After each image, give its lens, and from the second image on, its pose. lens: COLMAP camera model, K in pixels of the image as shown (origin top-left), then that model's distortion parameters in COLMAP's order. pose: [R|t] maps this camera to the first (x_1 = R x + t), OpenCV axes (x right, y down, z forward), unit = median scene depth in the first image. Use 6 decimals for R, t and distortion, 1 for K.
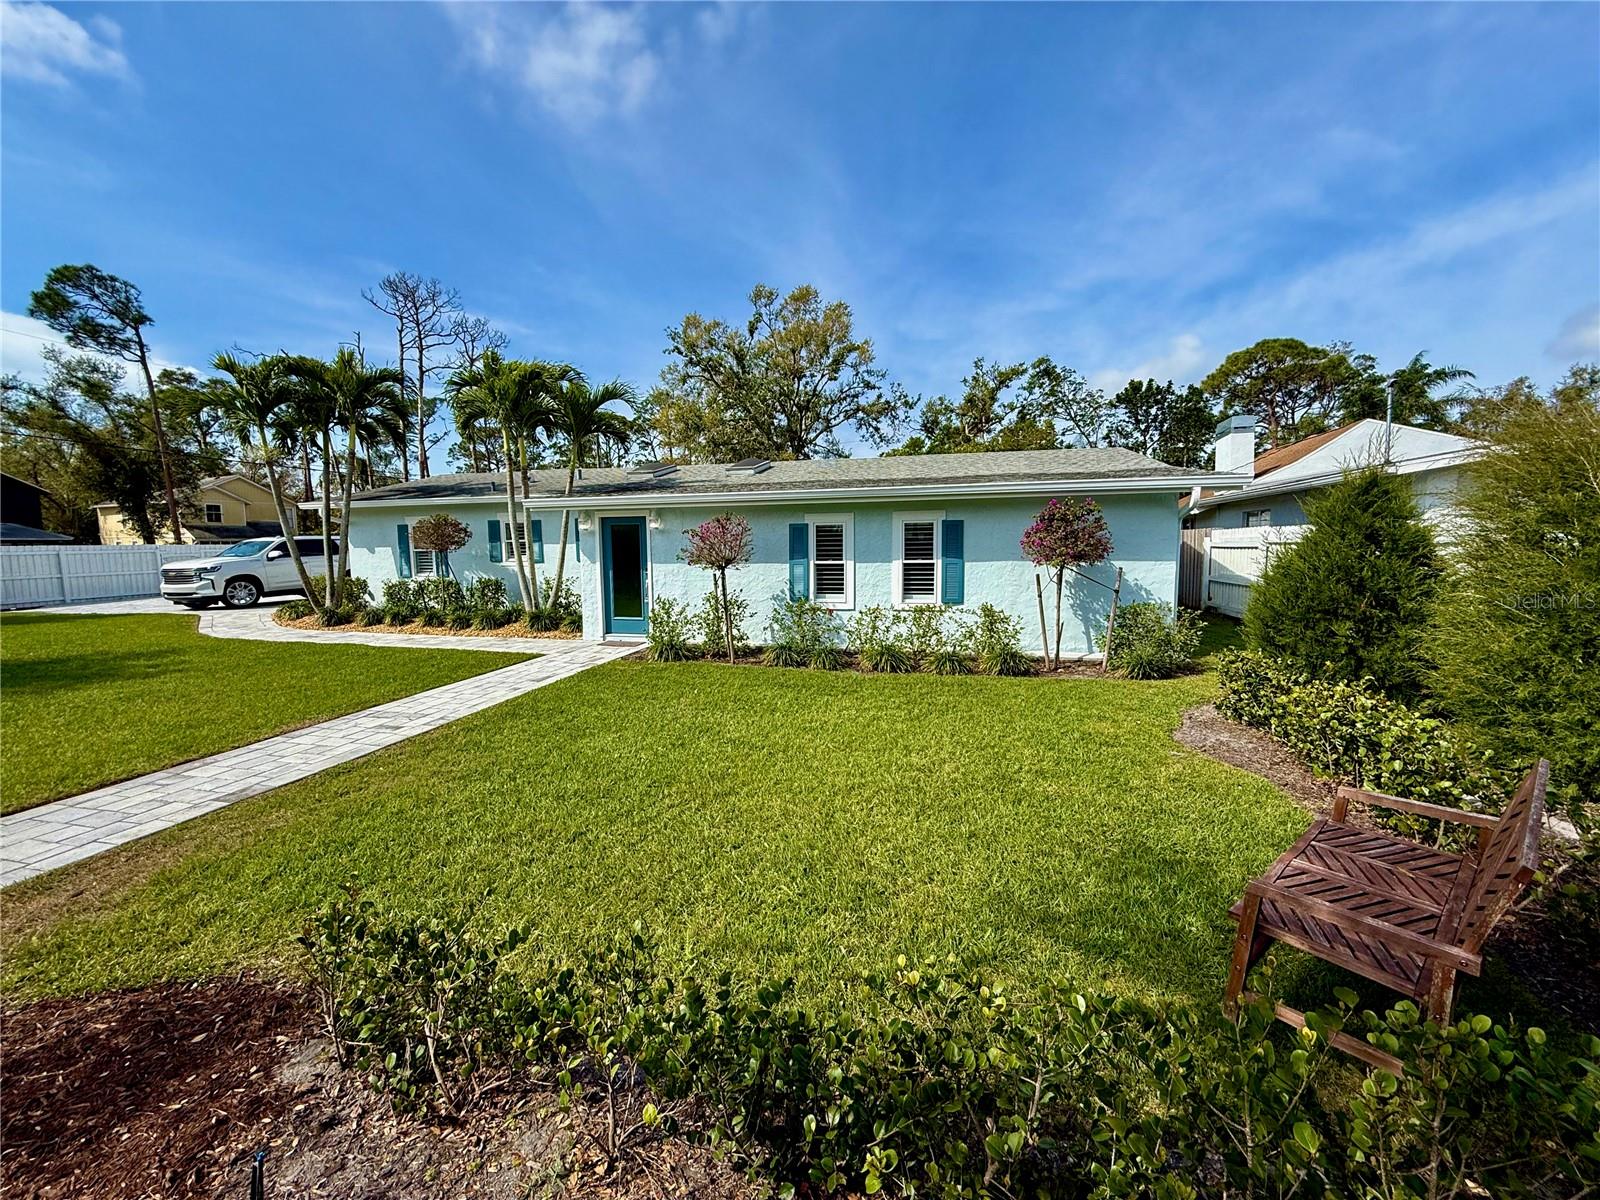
lens RADIAL K [[644.0, 0, 796.6], [0, 644.0, 482.0], [0, 0, 1]] dist [0.048032, -0.014680]
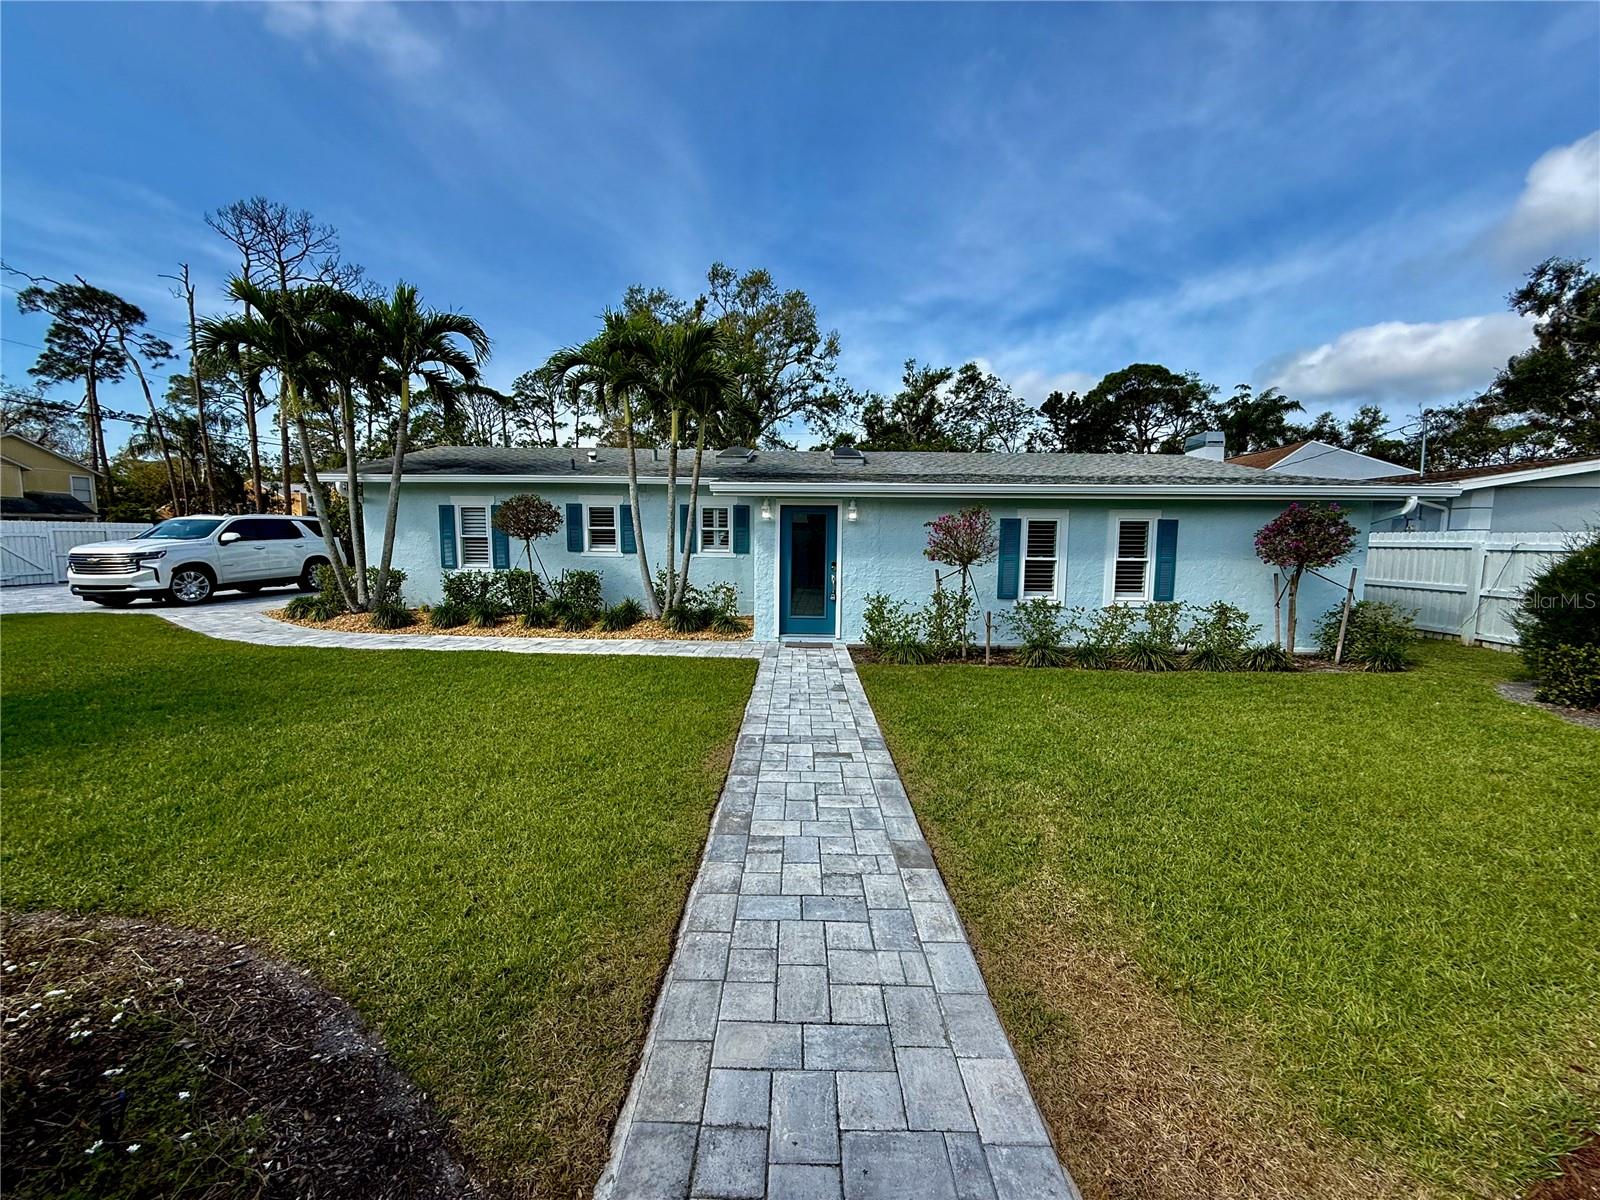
lens RADIAL K [[640.5, 0, 797.3], [0, 640.5, 493.0], [0, 0, 1]] dist [0.022122, -0.000040]
pose [[0.971786, 0.034742, 0.233291, -0.381659], [-0.041620, 0.998830, 0.024623, 0.011967], [-0.232163, -0.033638, 0.972095, 0.104538]]
